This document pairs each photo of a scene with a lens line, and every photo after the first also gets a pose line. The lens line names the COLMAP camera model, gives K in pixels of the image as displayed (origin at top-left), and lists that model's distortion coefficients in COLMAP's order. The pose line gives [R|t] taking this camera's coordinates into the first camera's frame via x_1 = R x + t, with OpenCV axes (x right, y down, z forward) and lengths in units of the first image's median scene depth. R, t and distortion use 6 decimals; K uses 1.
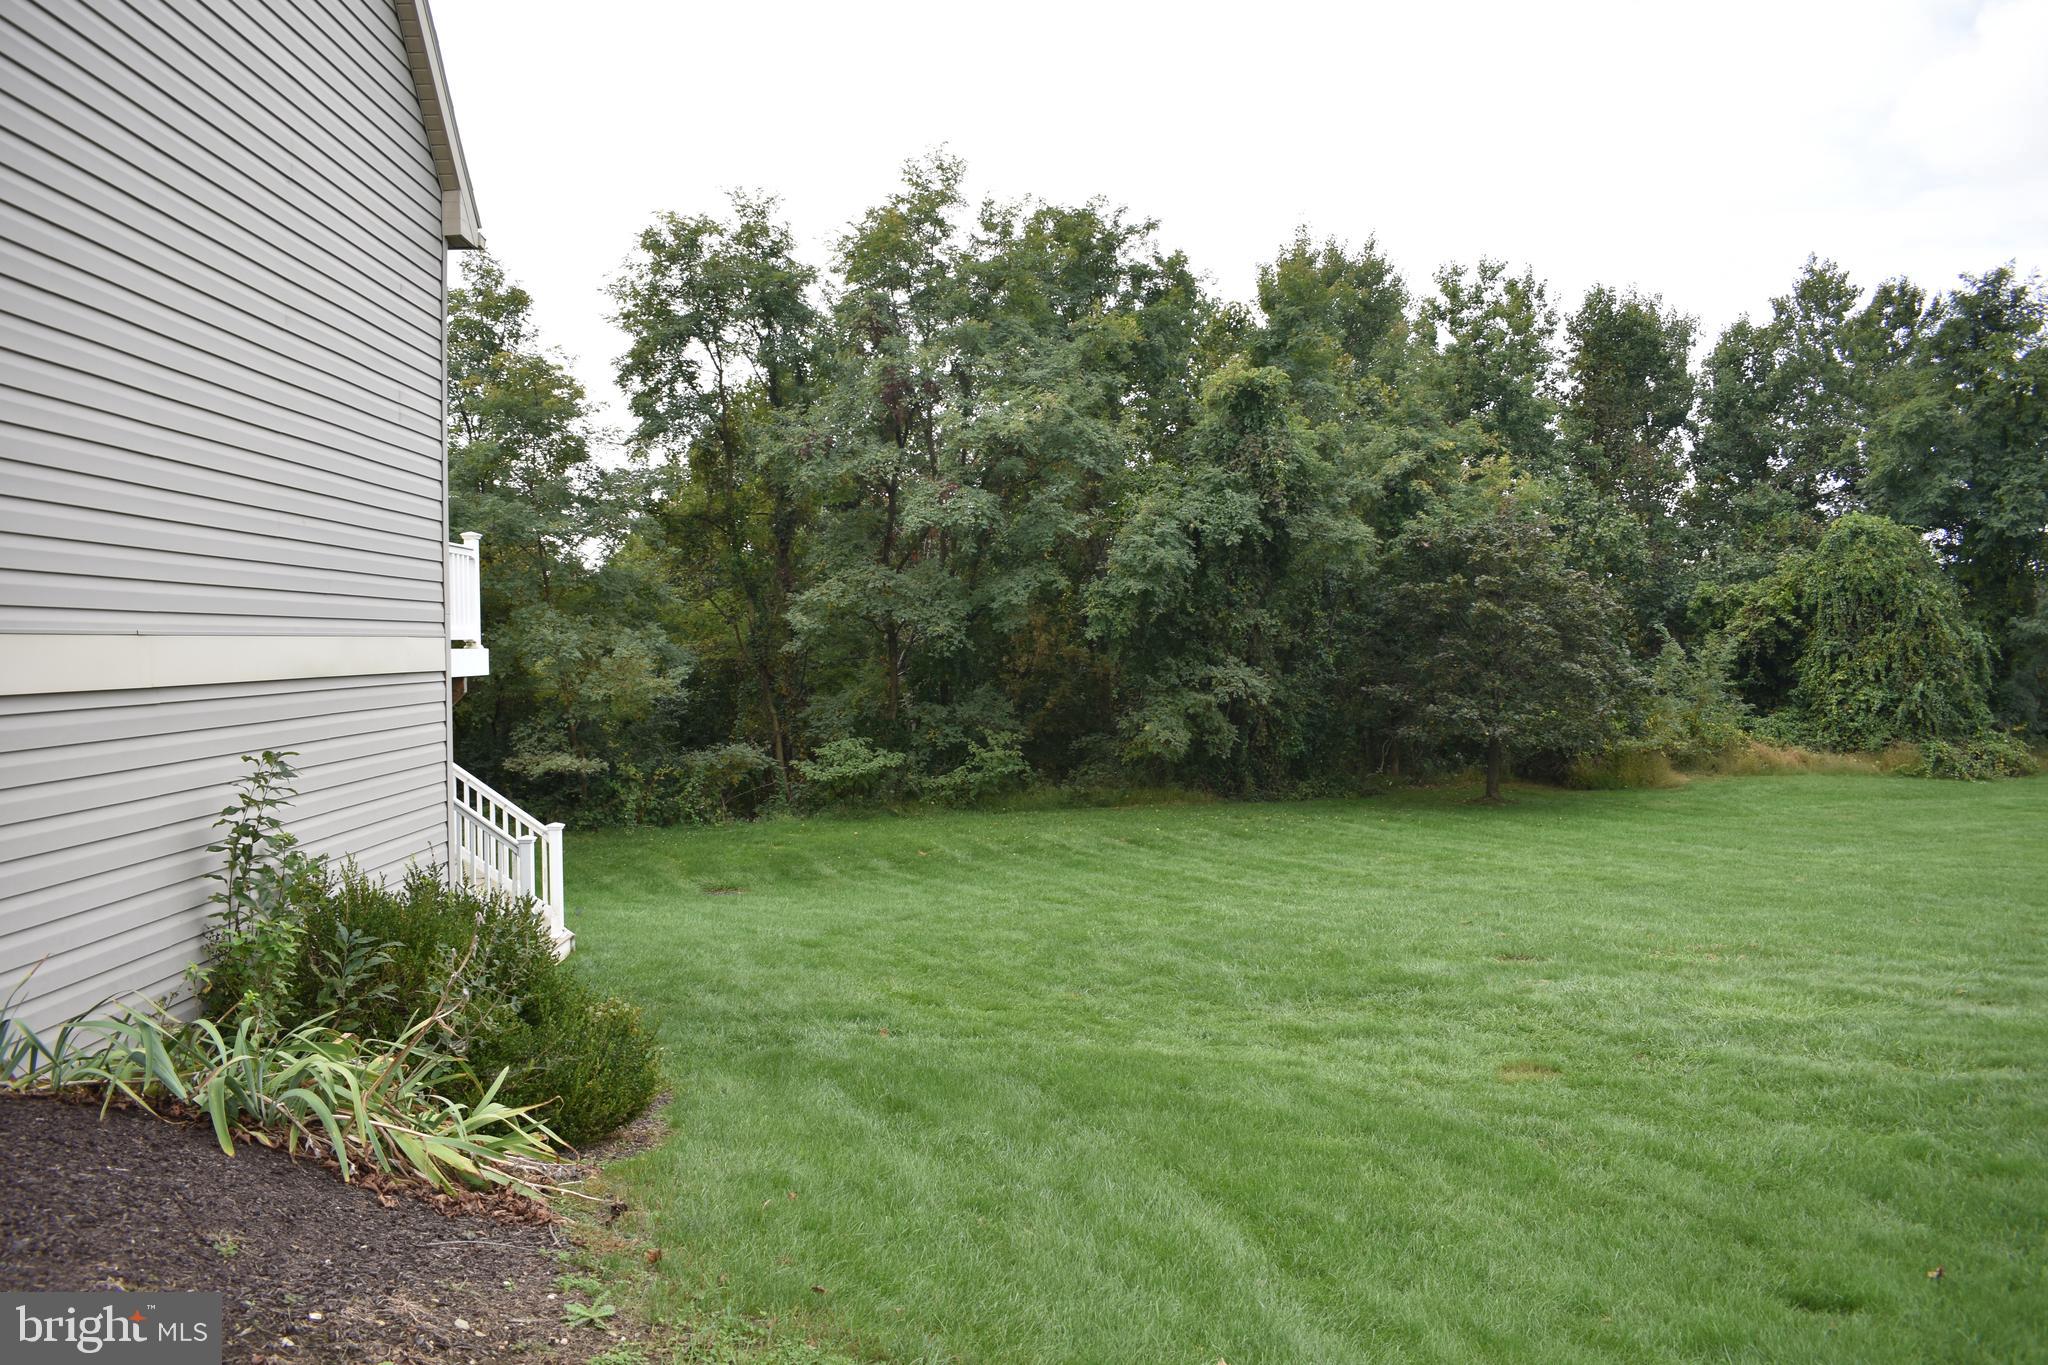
lens RADIAL K [[1577.1, 0, 1024.0], [0, 1577.1, 682.5], [0, 0, 1]] dist [-0.097365, 0.009593]
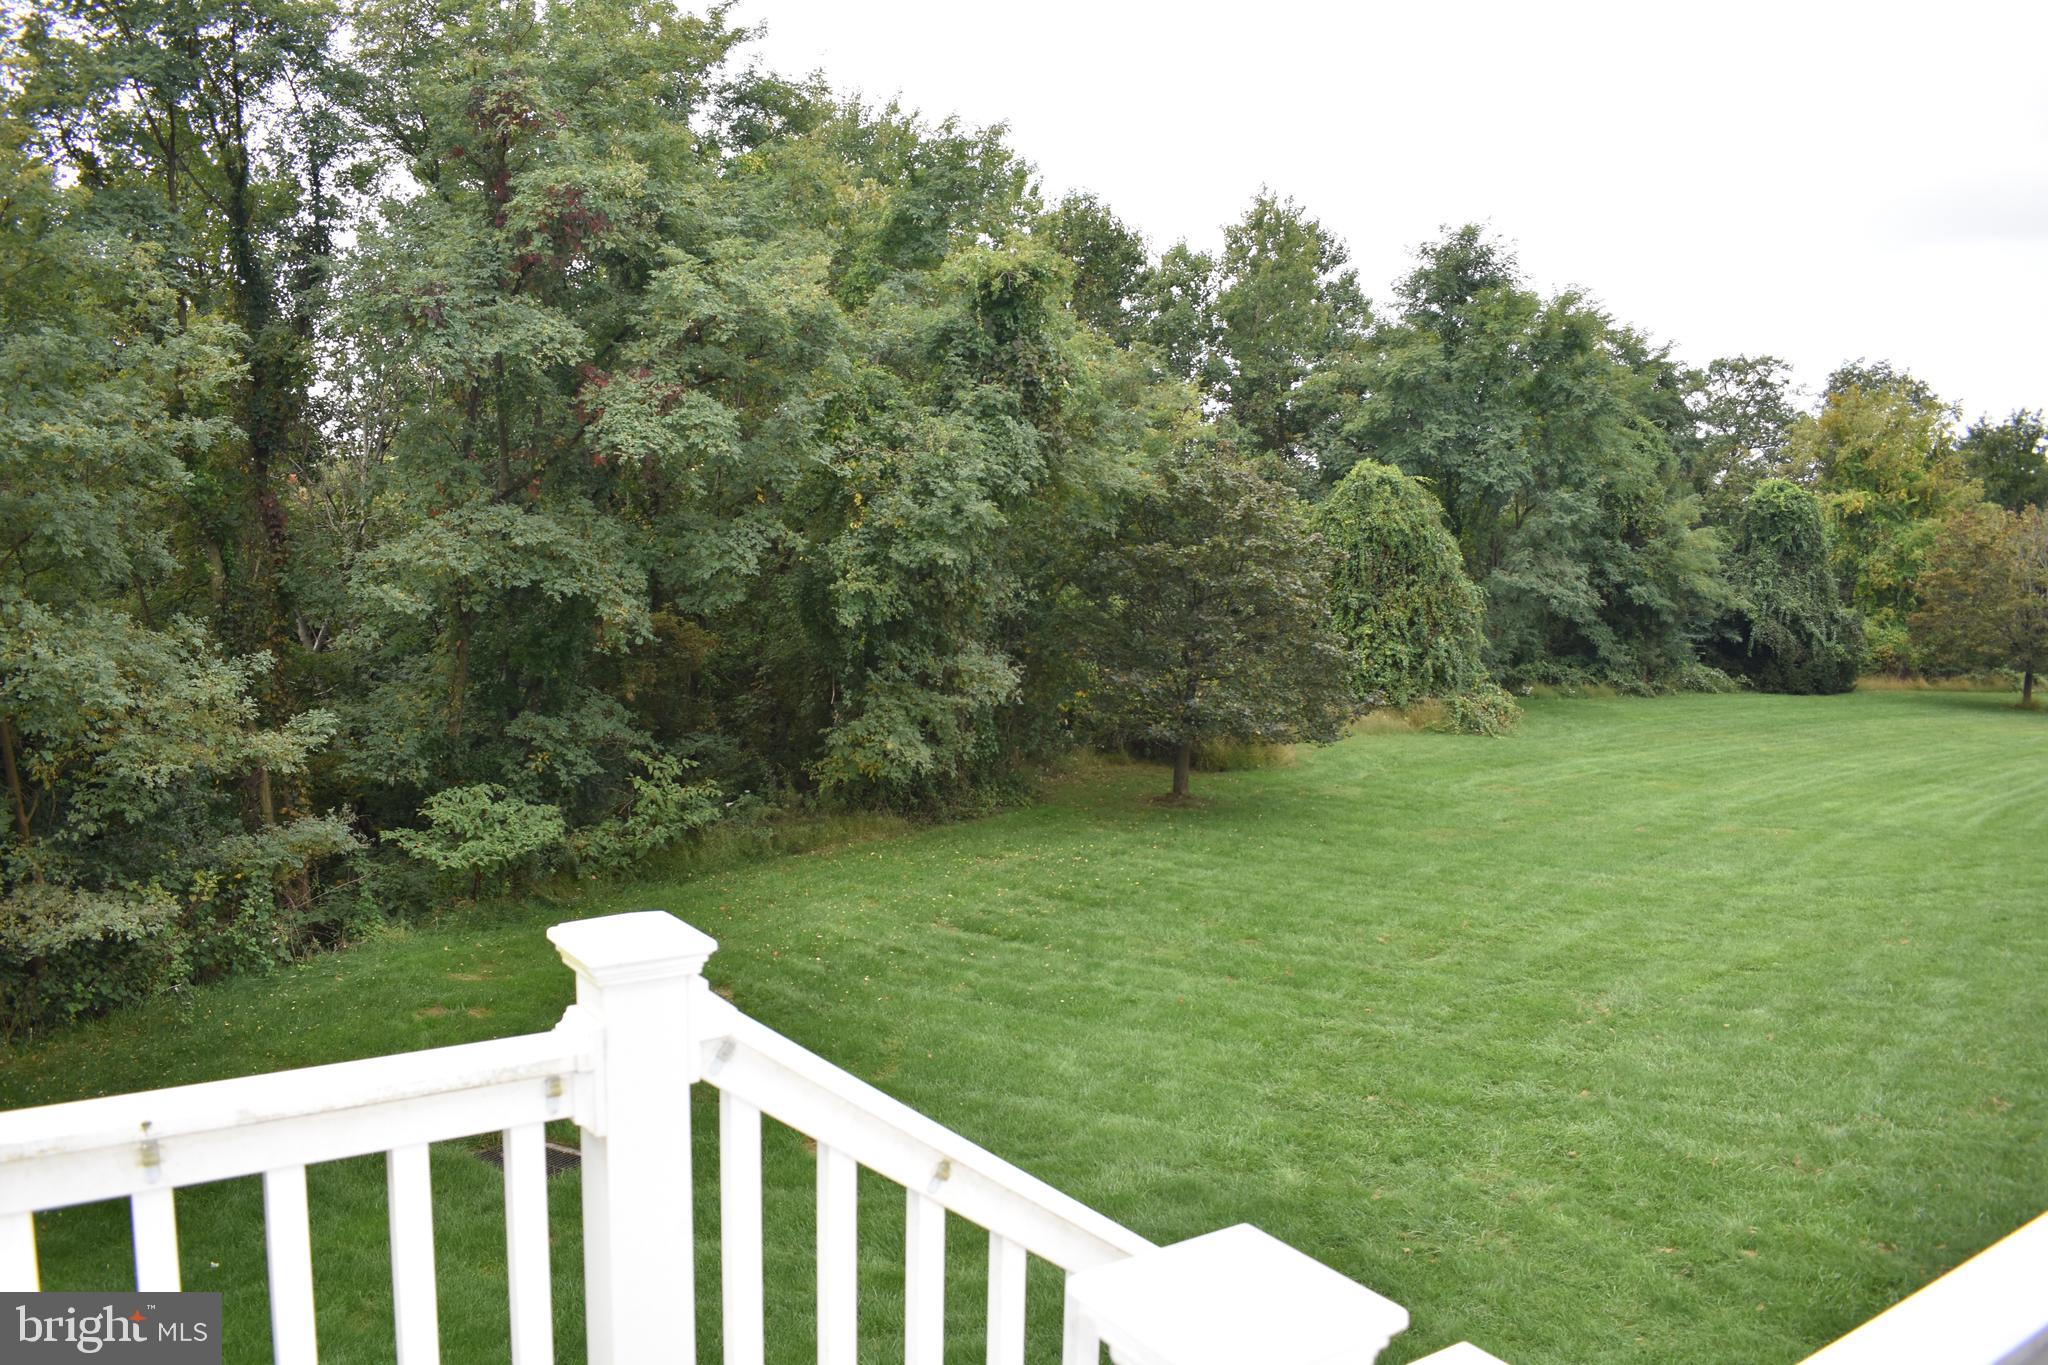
lens RADIAL K [[1577.1, 0, 1024.0], [0, 1577.1, 682.5], [0, 0, 1]] dist [-0.097365, 0.009593]
pose [[0.845518, -0.028699, 0.533175, -0.243683], [-0.007433, 0.997825, 0.065496, -0.045627], [-0.533895, -0.059341, 0.843466, 0.362683]]
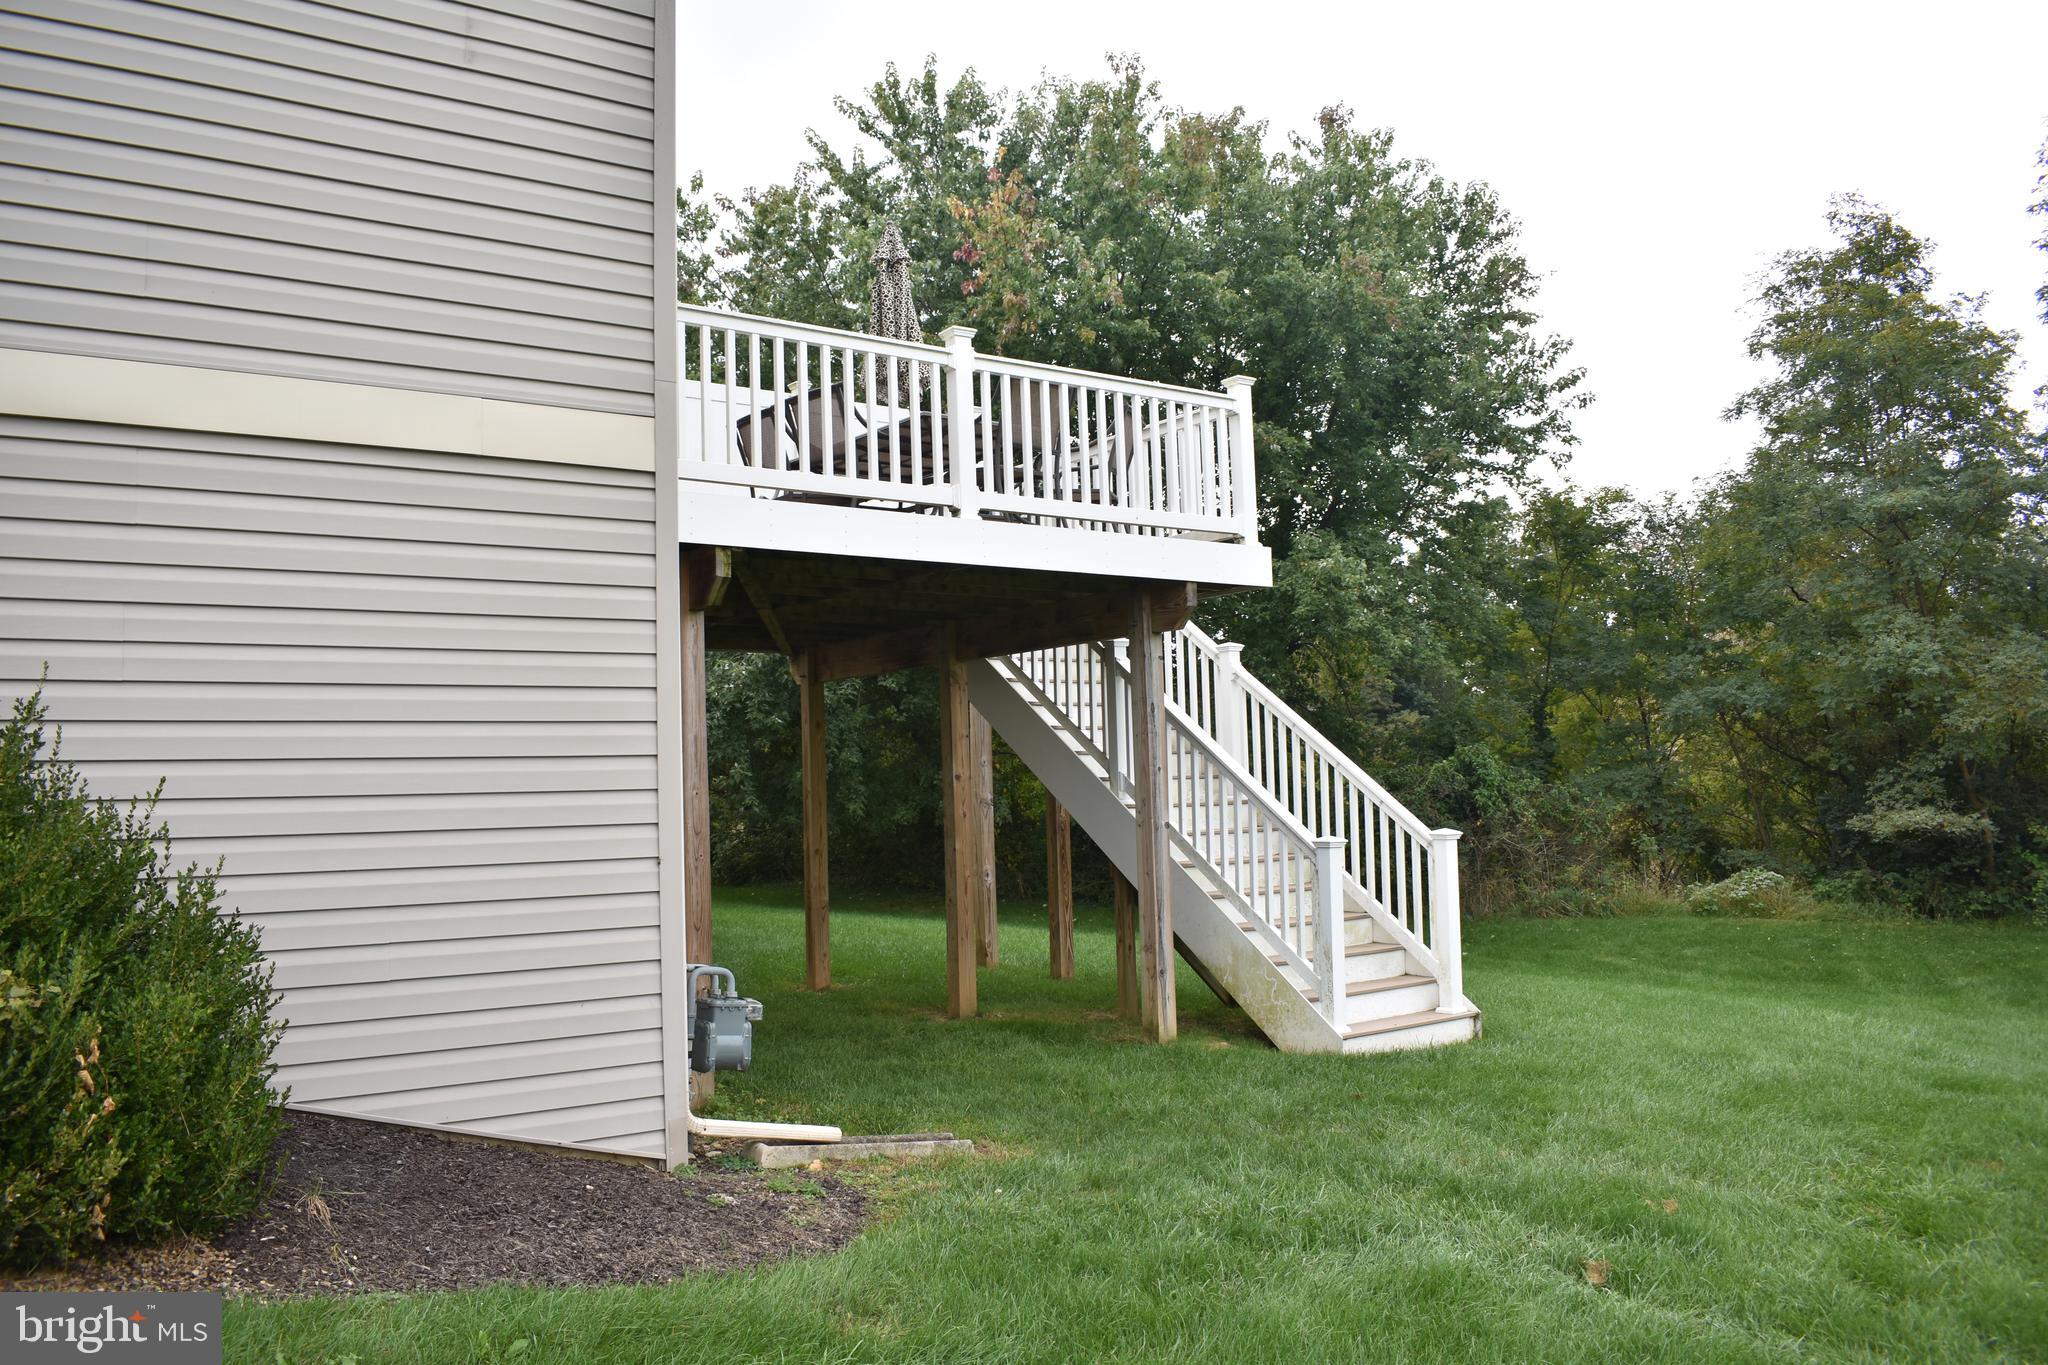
lens RADIAL K [[1577.1, 0, 1024.0], [0, 1577.1, 682.5], [0, 0, 1]] dist [-0.097365, 0.009593]
pose [[0.547737, -0.058980, -0.834569, 0.059231], [-0.001352, 0.997448, -0.071378, 0.032444], [0.836649, 0.040225, 0.546260, 0.216255]]
